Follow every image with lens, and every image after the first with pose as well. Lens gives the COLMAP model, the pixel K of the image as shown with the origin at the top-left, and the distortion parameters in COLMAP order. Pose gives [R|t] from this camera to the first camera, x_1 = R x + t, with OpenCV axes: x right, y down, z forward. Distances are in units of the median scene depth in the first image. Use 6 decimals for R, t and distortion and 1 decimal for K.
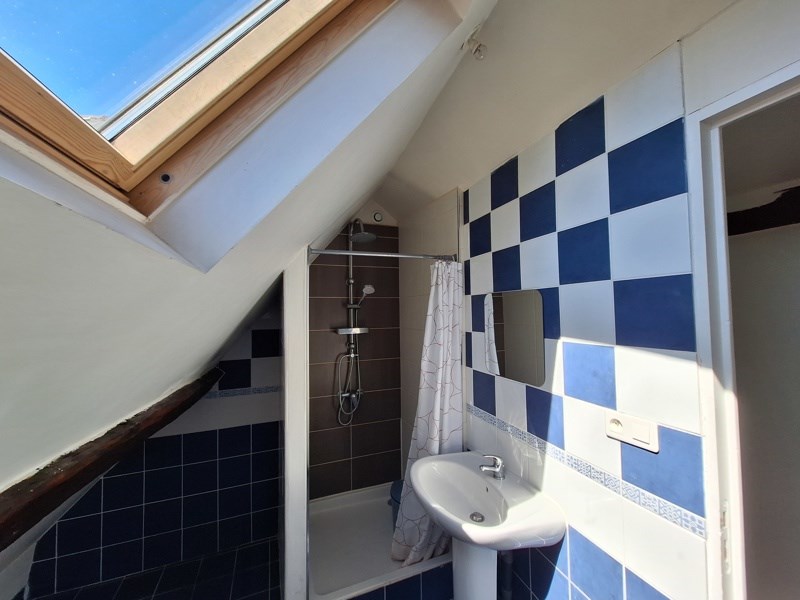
lens RADIAL K [[317.2, 0, 395.1], [0, 317.2, 300.7], [0, 0, 1]] dist [-0.003091, -0.001002]
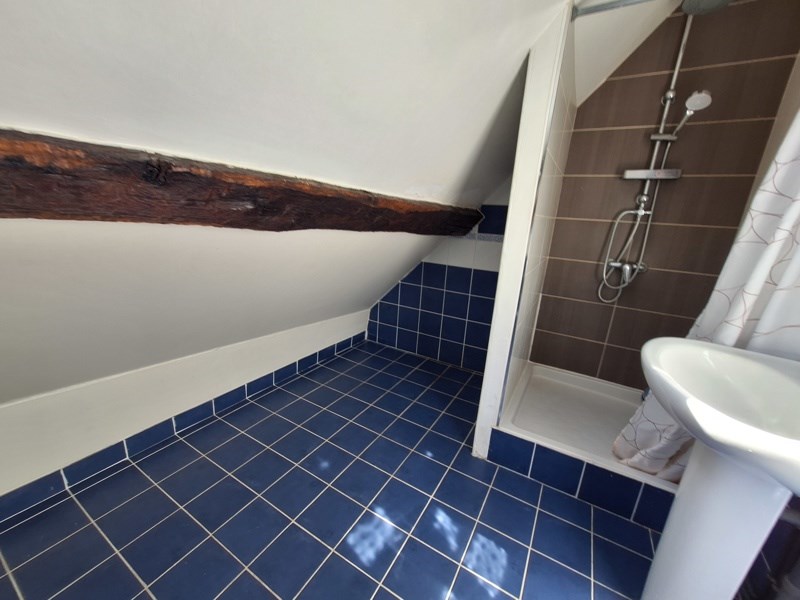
lens RADIAL K [[317.2, 0, 395.9], [0, 317.2, 305.2], [0, 0, 1]] dist [-0.003091, -0.001002]
pose [[0.598192, 0.264705, -0.756371, 0.134625], [-0.036035, 0.951799, 0.304599, 0.178588], [0.800542, -0.154953, 0.578898, 0.110554]]
